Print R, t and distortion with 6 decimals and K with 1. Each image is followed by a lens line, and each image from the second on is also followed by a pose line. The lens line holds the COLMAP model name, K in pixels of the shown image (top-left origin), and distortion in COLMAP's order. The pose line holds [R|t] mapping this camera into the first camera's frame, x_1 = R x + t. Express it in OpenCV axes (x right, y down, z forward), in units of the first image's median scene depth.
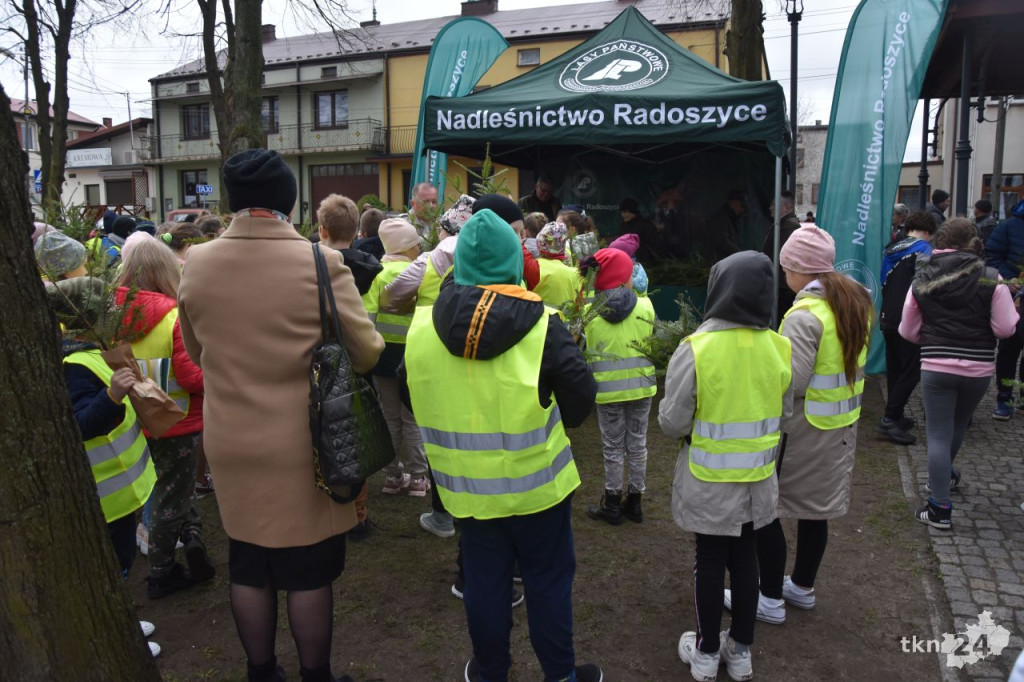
lens RADIAL K [[790.4, 0, 509.9], [0, 790.4, 347.3], [0, 0, 1]] dist [-0.164815, 0.130956]
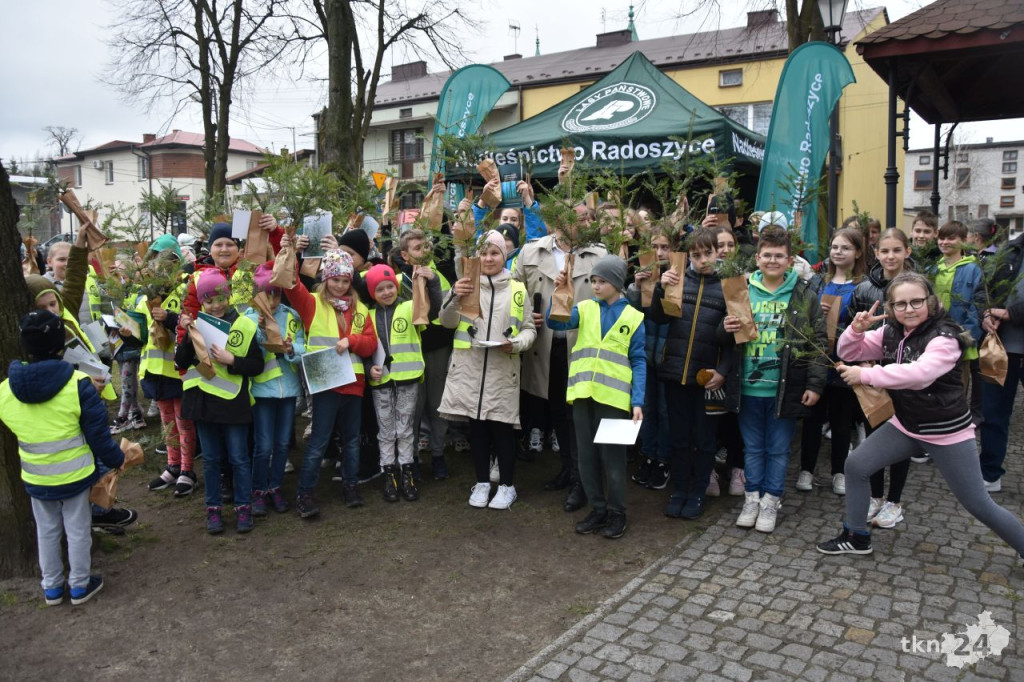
lens RADIAL K [[795.0, 0, 512.0], [0, 795.0, 341.0], [0, 0, 1]] dist [-0.158338, 0.126484]
pose [[0.976962, 0.024624, -0.211989, 0.102089], [-0.032735, 0.998857, -0.034836, 0.010746], [0.210889, 0.040973, 0.976651, -0.060069]]
